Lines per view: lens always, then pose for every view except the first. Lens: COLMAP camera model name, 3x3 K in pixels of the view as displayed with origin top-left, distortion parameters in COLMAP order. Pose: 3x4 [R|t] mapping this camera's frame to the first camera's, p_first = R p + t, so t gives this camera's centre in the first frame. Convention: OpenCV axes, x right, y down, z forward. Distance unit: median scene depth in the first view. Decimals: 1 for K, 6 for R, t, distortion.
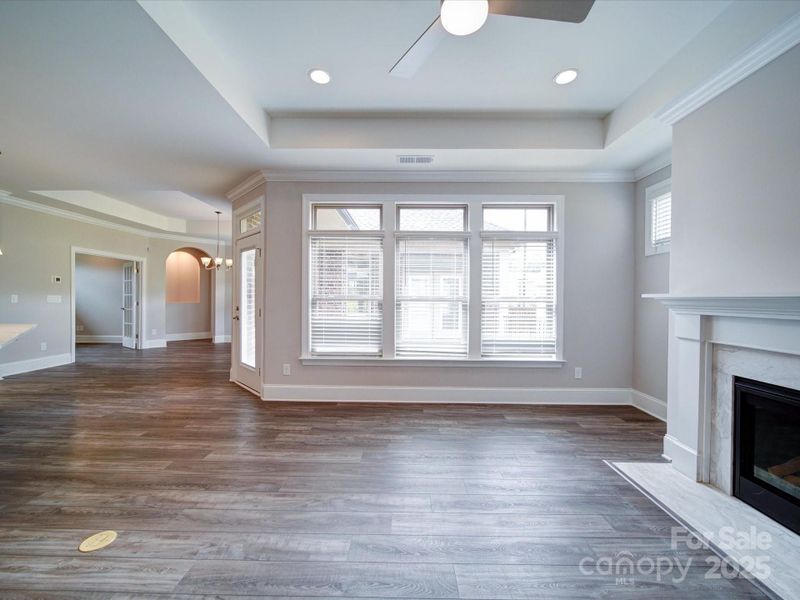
lens RADIAL K [[319.4, 0, 398.7], [0, 319.4, 299.1], [0, 0, 1]] dist [-0.001334, -0.000635]
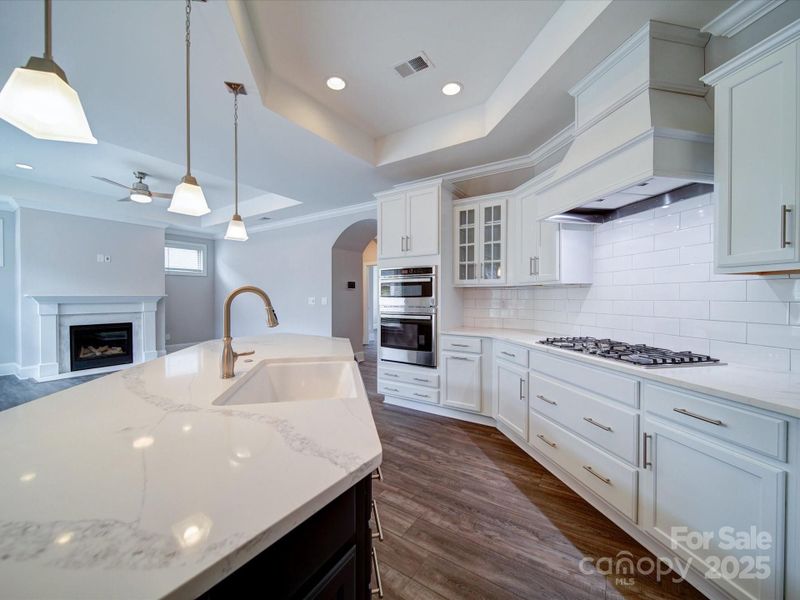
lens RADIAL K [[319.4, 0, 402.7], [0, 319.4, 300.0], [0, 0, 1]] dist [-0.001334, -0.000635]
pose [[-0.843241, -0.013853, 0.537357, -1.665778], [-0.006645, 0.999860, 0.015350, -0.020353], [-0.537495, 0.009373, -0.843215, 1.077790]]
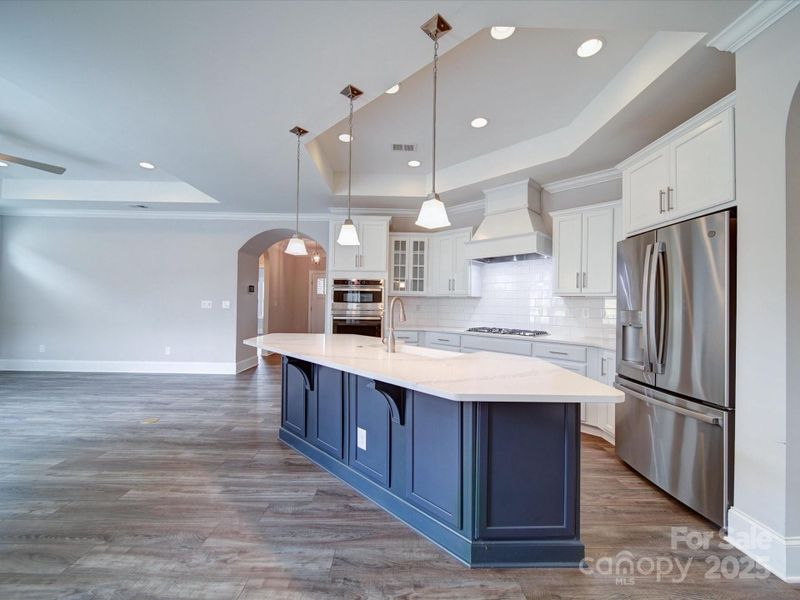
lens RADIAL K [[319.4, 0, 401.2], [0, 319.4, 300.8], [0, 0, 1]] dist [-0.001334, -0.000635]
pose [[-0.999316, -0.025069, -0.027181, -1.236294], [-0.024925, 0.999674, -0.005621, -0.018210], [0.027313, -0.004940, -0.999615, 1.544306]]
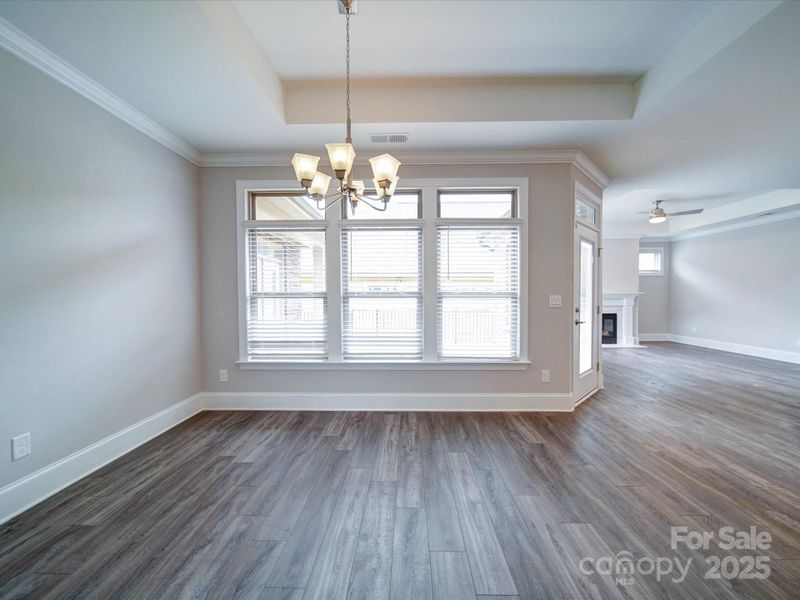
lens RADIAL K [[319.4, 0, 402.2], [0, 319.4, 301.2], [0, 0, 1]] dist [-0.001334, -0.000635]
pose [[0.005390, -0.027060, 0.999619, -1.818540], [0.006650, 0.999613, 0.027024, -0.023313], [-0.999963, 0.006502, 0.005568, 2.011784]]
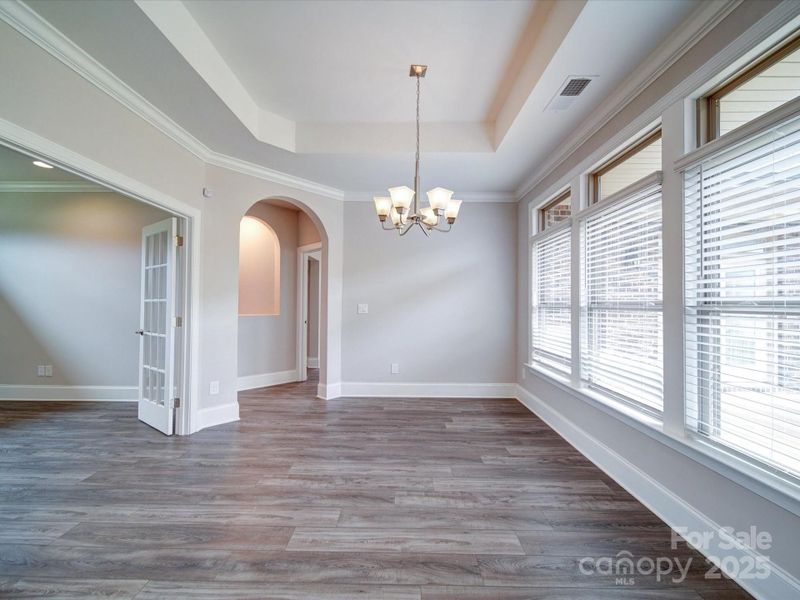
lens RADIAL K [[319.4, 0, 399.6], [0, 319.4, 299.5], [0, 0, 1]] dist [-0.001334, -0.000635]
pose [[0.999992, 0.000660, 0.003953, -1.247351], [-0.000593, 0.999856, -0.016983, -0.016384], [-0.003963, 0.016980, 0.999848, 1.369357]]
